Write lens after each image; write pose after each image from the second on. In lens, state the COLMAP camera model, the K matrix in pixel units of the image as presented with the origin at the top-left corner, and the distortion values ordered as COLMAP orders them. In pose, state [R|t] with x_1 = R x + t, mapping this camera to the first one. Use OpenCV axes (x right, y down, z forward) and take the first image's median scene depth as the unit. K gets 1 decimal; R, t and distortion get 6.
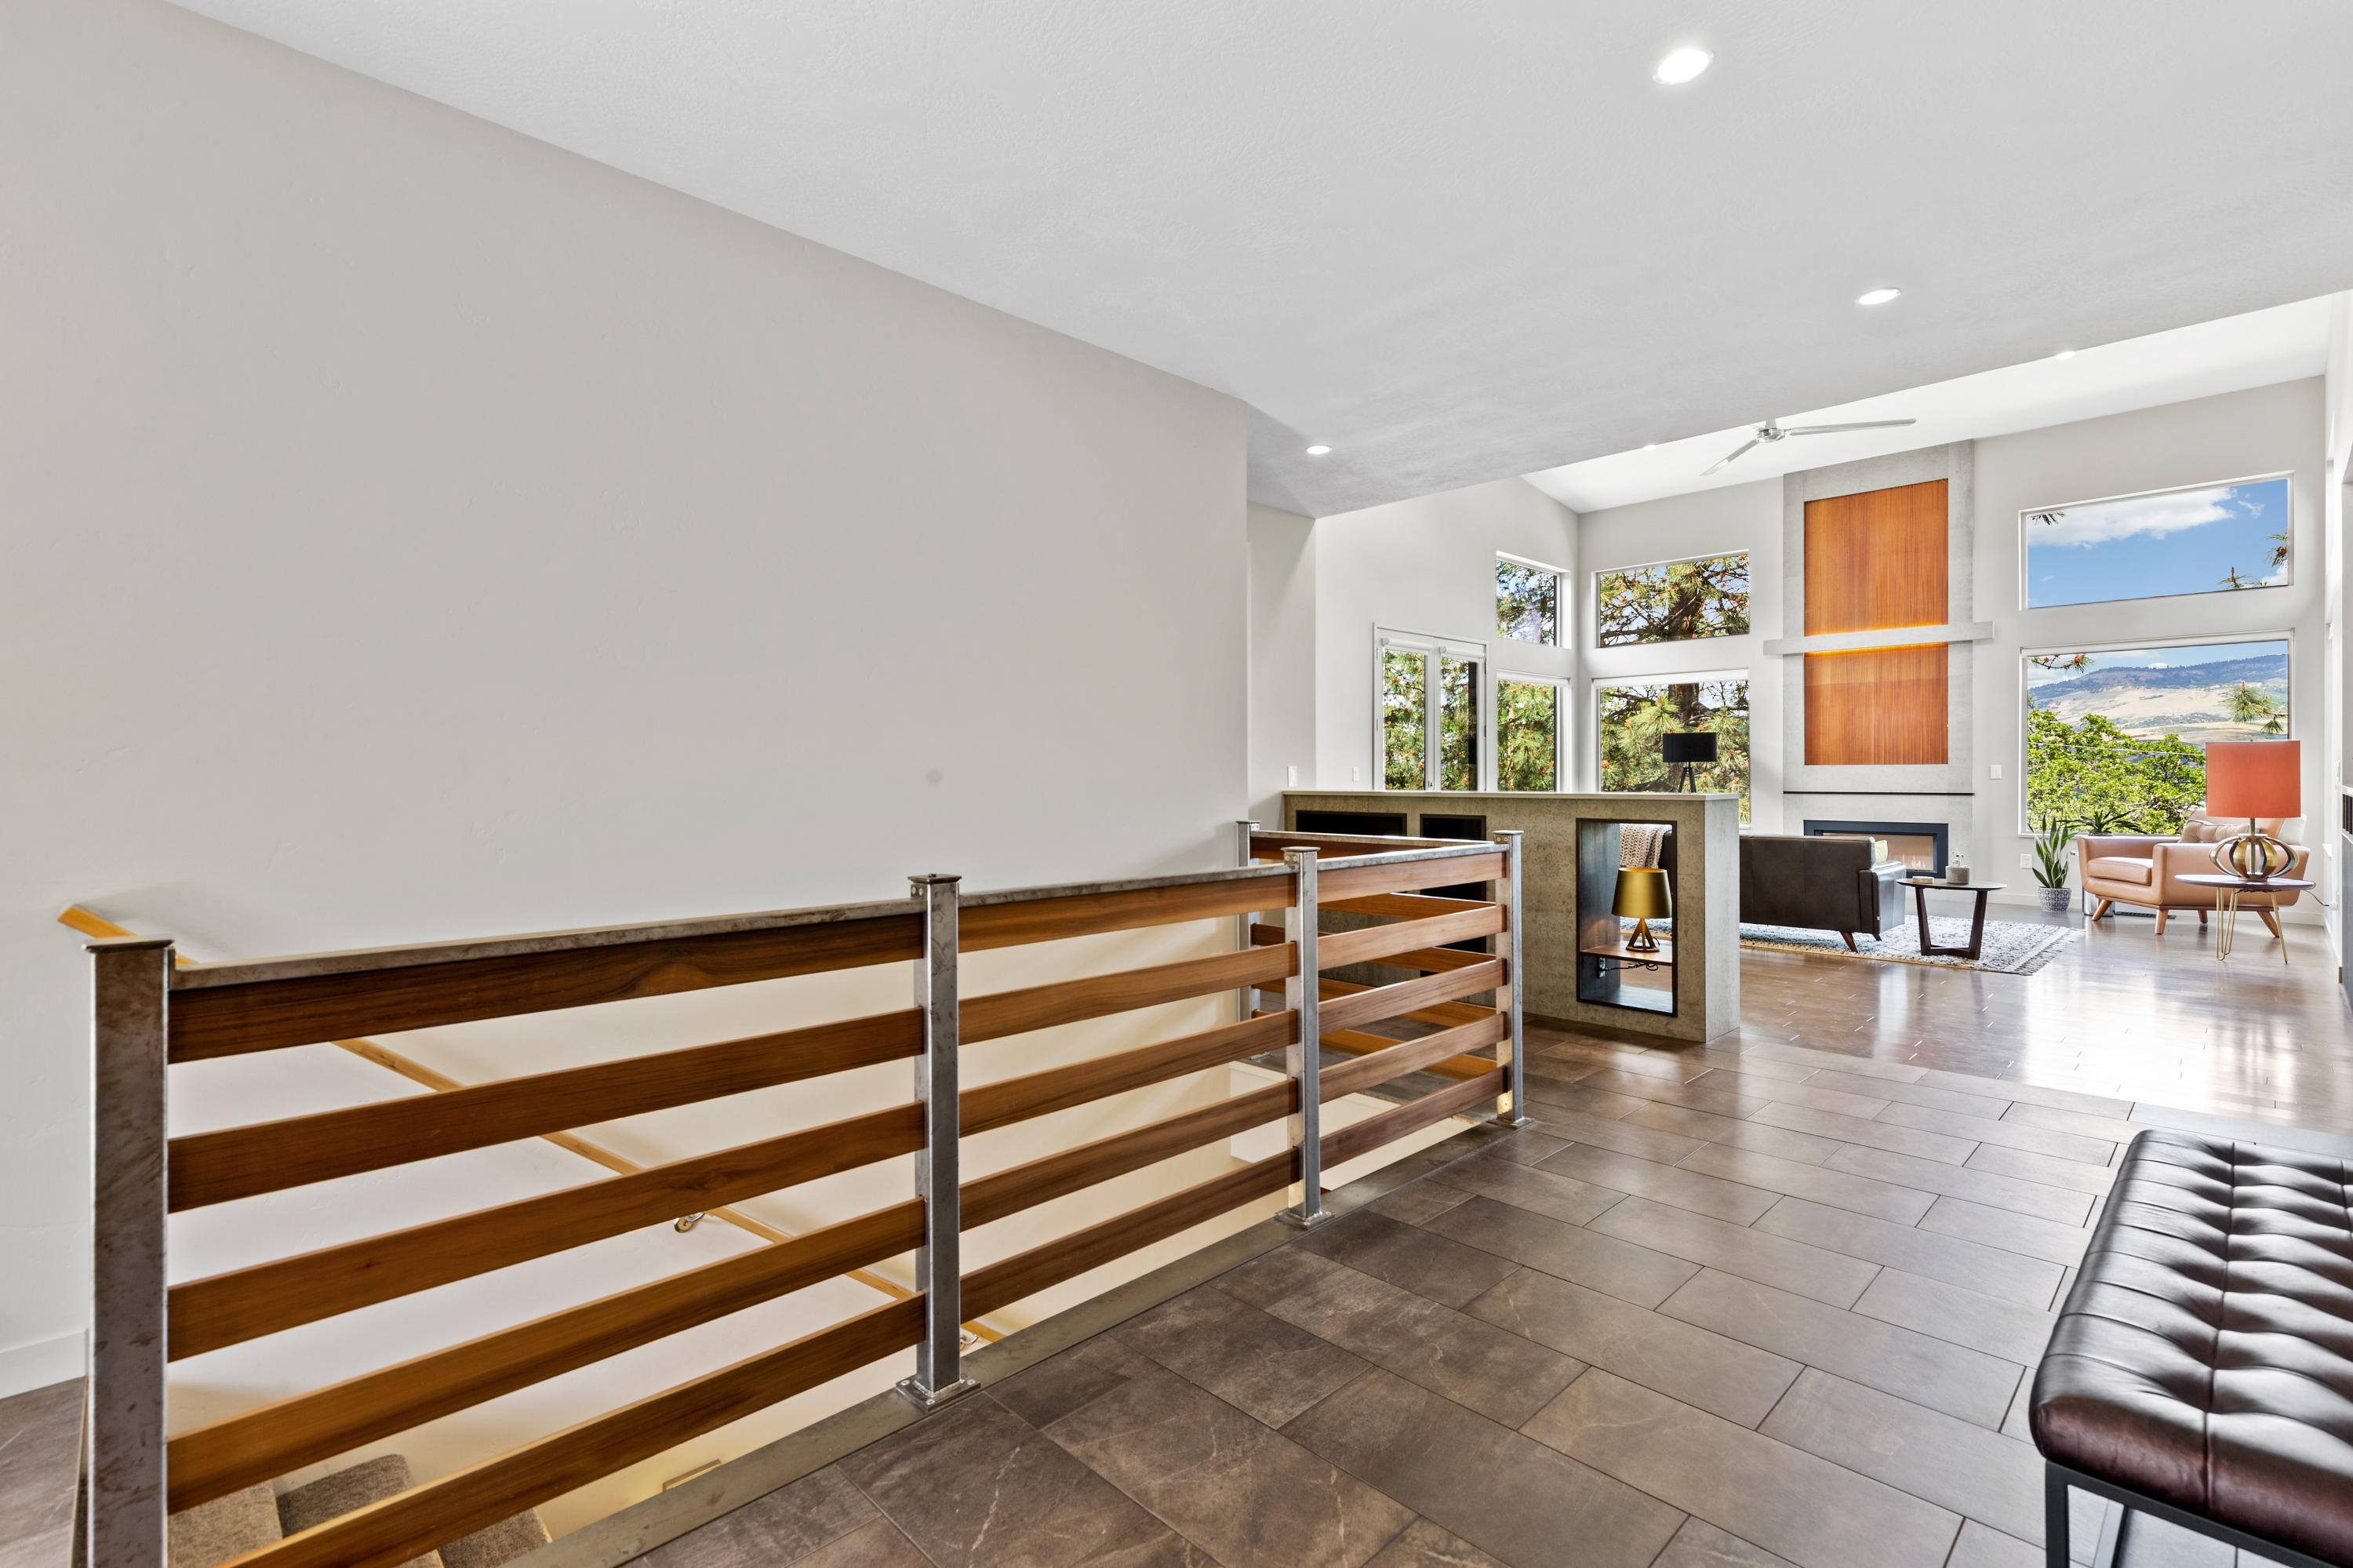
lens RADIAL K [[1062.3, 0, 1205.1], [0, 1062.3, 779.2], [0, 0, 1]] dist [0.002562, 0.001672]
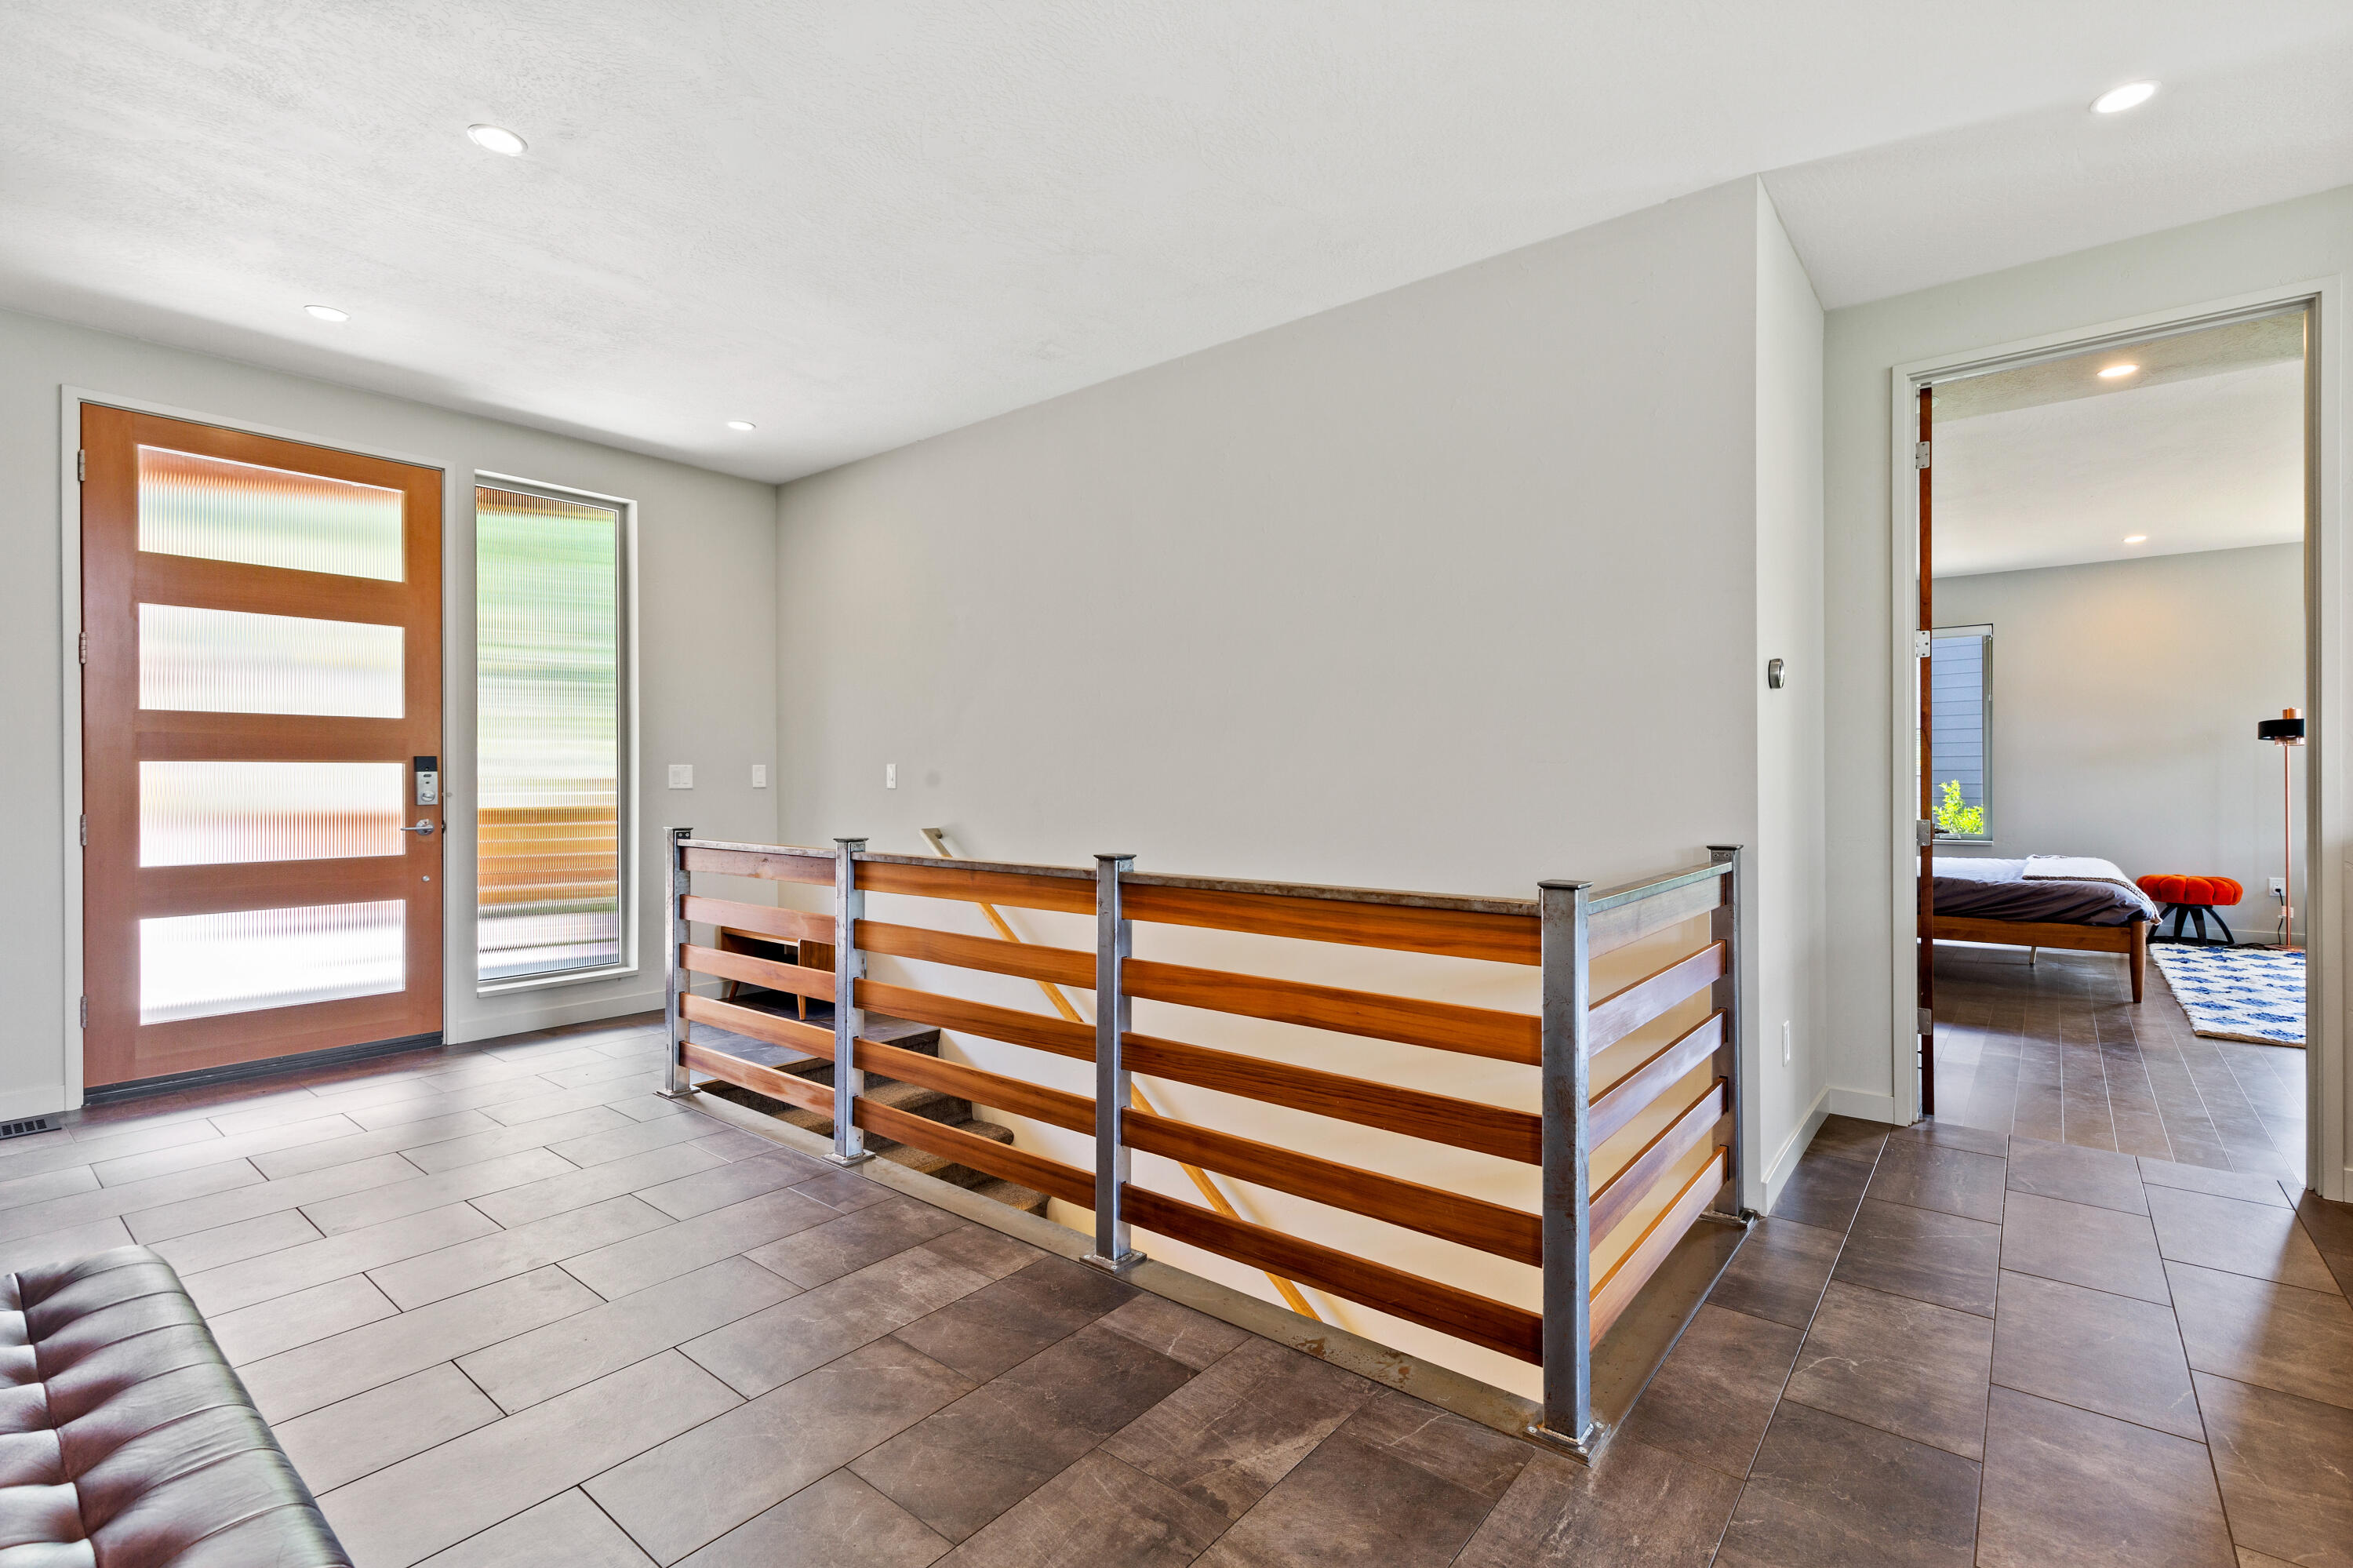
lens RADIAL K [[1062.3, 0, 1169.2], [0, 1062.3, 776.9], [0, 0, 1]] dist [0.002562, 0.001672]
pose [[0.107716, 0.009294, -0.994138, 0.295829], [-0.001610, 0.999957, 0.009174, -0.002762], [0.994180, 0.000612, 0.107726, 0.280523]]
